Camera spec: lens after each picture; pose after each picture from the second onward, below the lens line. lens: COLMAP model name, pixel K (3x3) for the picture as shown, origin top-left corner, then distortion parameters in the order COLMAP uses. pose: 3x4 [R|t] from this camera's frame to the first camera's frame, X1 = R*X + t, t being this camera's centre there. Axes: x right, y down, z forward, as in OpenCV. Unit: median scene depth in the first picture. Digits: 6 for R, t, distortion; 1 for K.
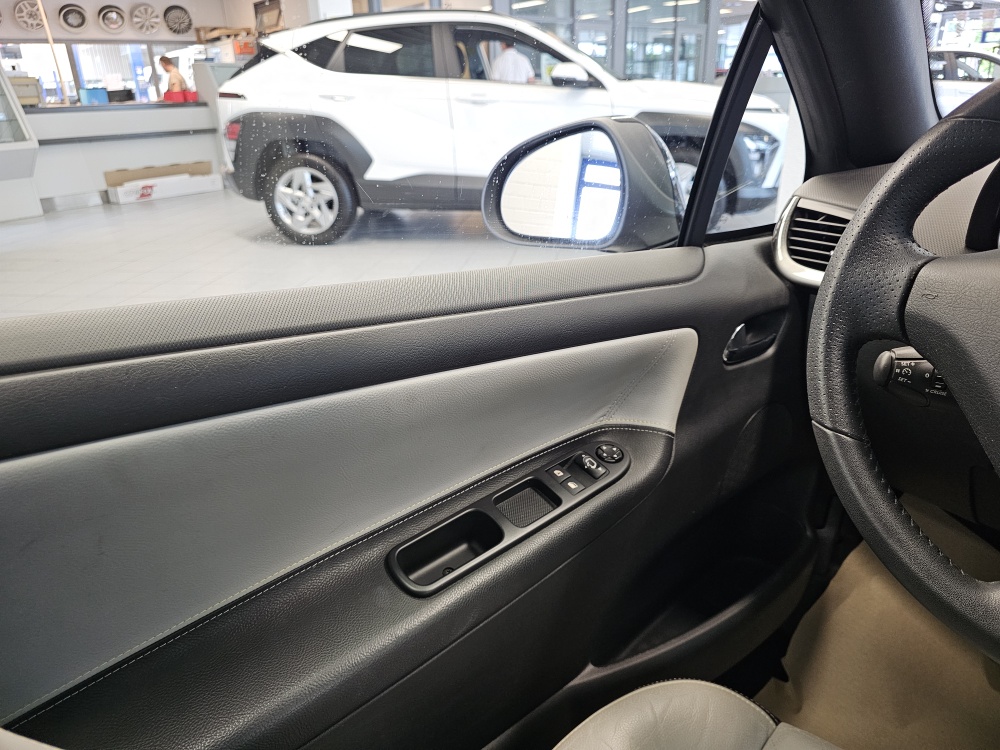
lens RADIAL K [[683.9, 0, 486.3], [0, 683.9, 375.6], [0, 0, 1]] dist [0.008451, -0.031579]
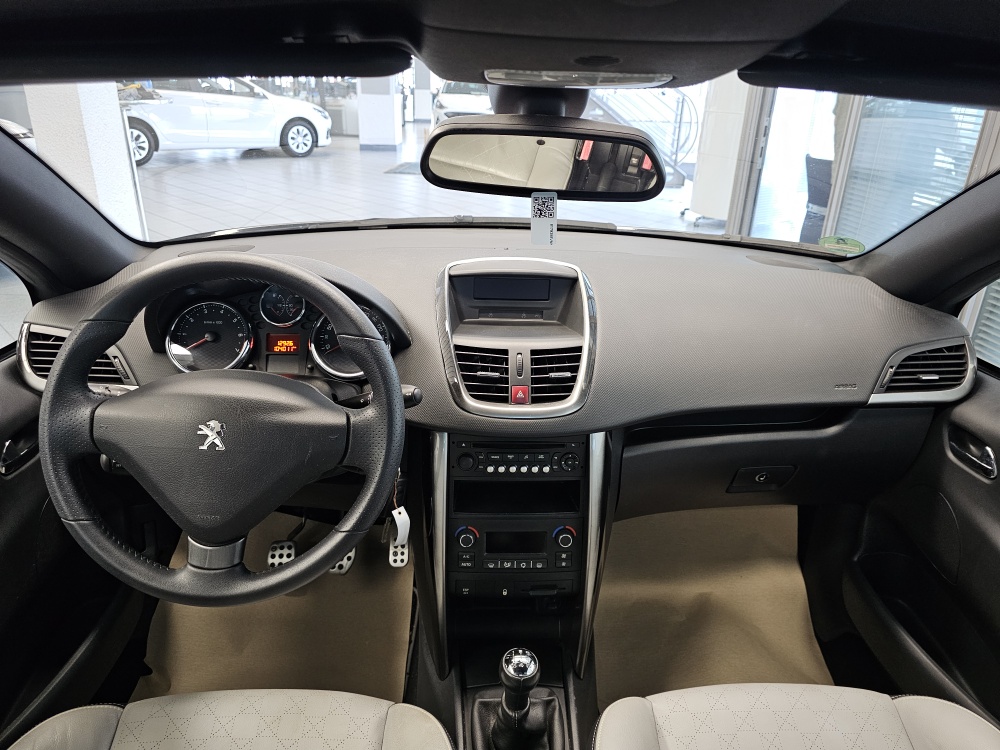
lens RADIAL K [[680.6, 0, 502.1], [0, 680.6, 362.5], [0, 0, 1]] dist [0.054410, -0.055879]
pose [[0.590299, -0.257666, 0.764954, -0.023301], [0.260298, 0.957820, 0.121764, -0.126384], [-0.764063, 0.127239, 0.632470, -0.497180]]
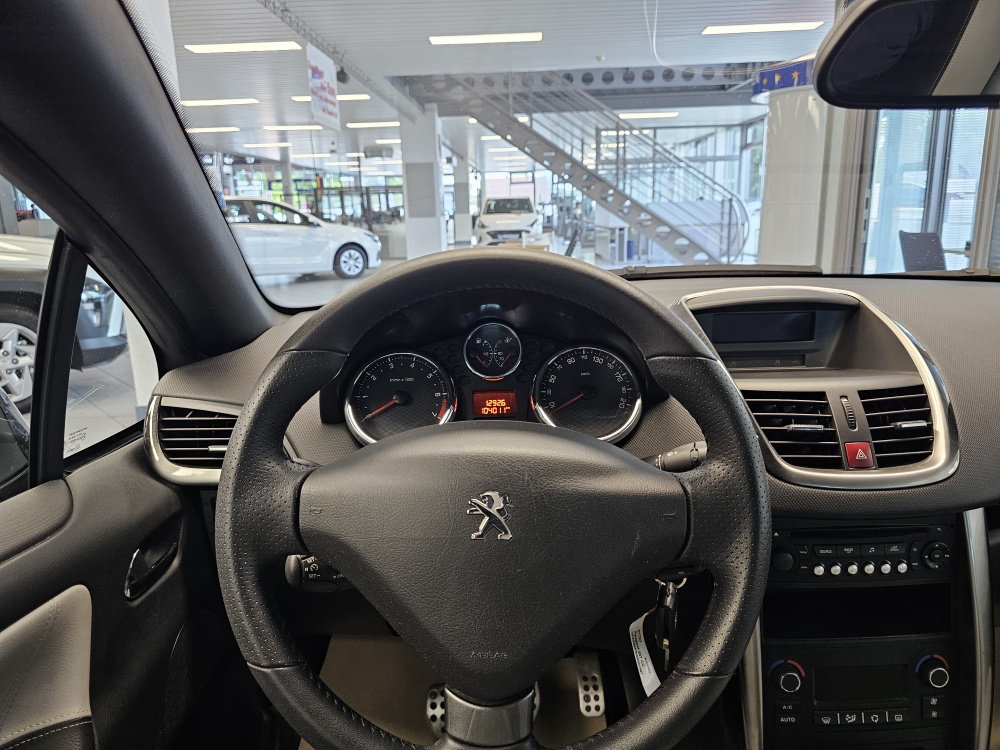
lens RADIAL K [[678.2, 0, 500.1], [0, 678.2, 368.5], [0, 0, 1]] dist [0.075294, -0.075224]
pose [[0.622809, -0.163432, 0.765114, 0.014267], [0.306123, 0.950876, -0.046075, -0.110299], [-0.719999, 0.262915, 0.642244, 0.006769]]
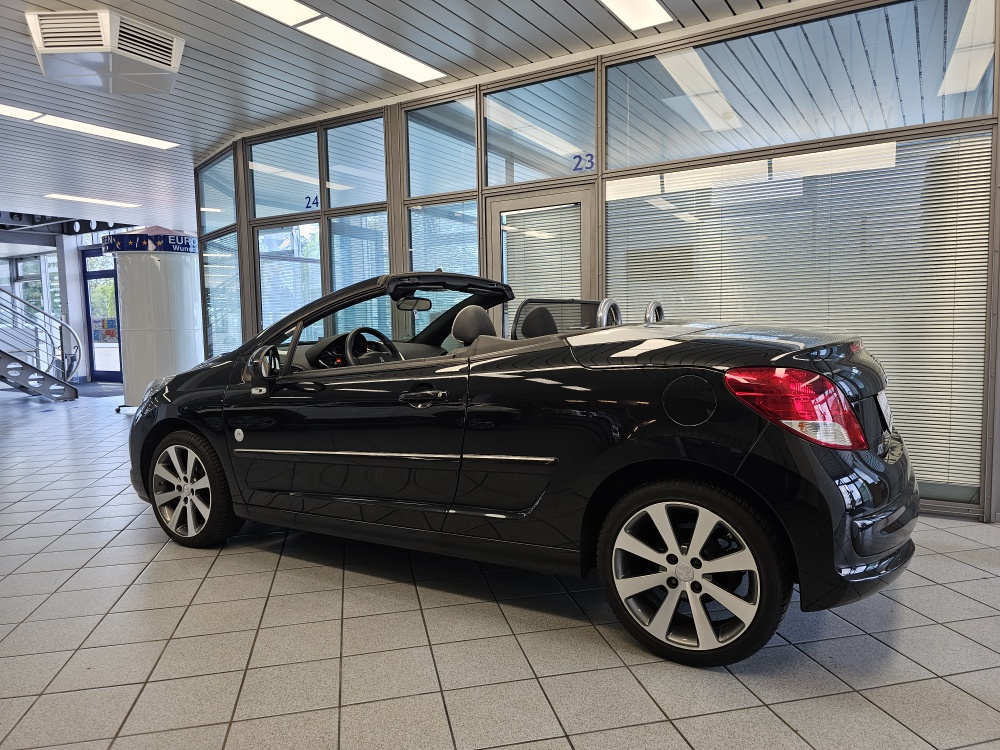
lens RADIAL K [[703.3, 0, 532.8], [0, 703.3, 371.8], [0, 0, 1]] dist [0.079791, -0.077819]
pose [[-0.390127, -0.026635, 0.920376, -4.318423], [0.384415, 0.903586, 0.189095, -0.449992], [-0.836675, 0.427577, -0.342275, 1.230997]]
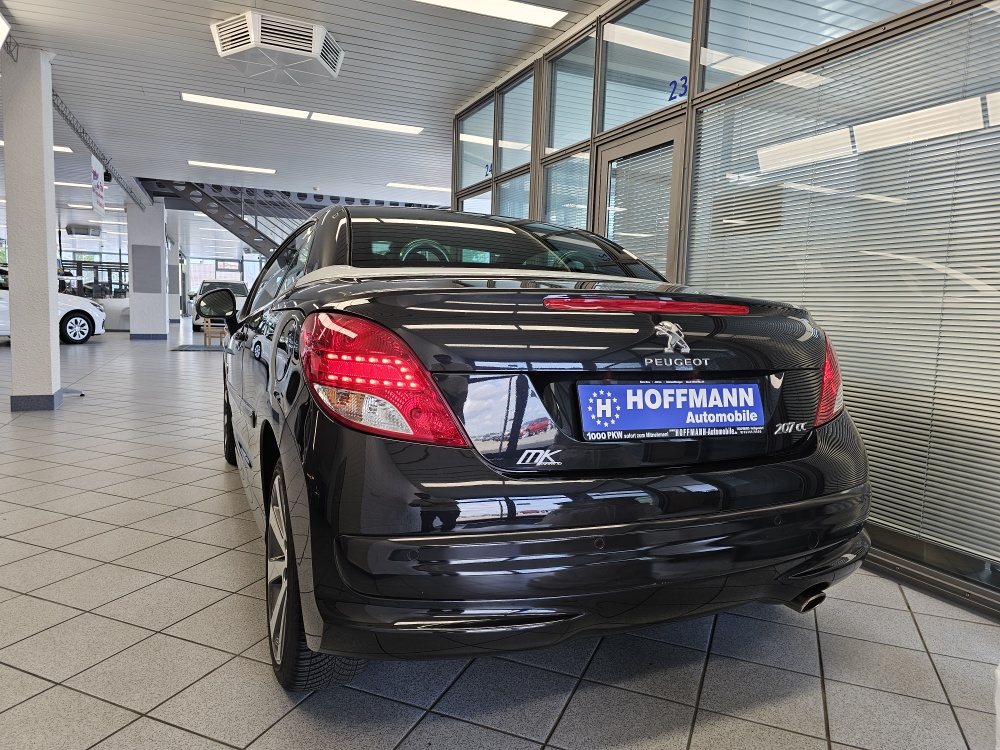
lens RADIAL K [[720.6, 0, 498.3], [0, 720.6, 371.8], [0, 0, 1]] dist [0.039594, -0.001268]
pose [[0.252410, -0.044872, 0.966579, -3.996946], [0.332425, 0.942146, -0.043071, 0.901974], [-0.908726, 0.332187, 0.252724, -1.566530]]
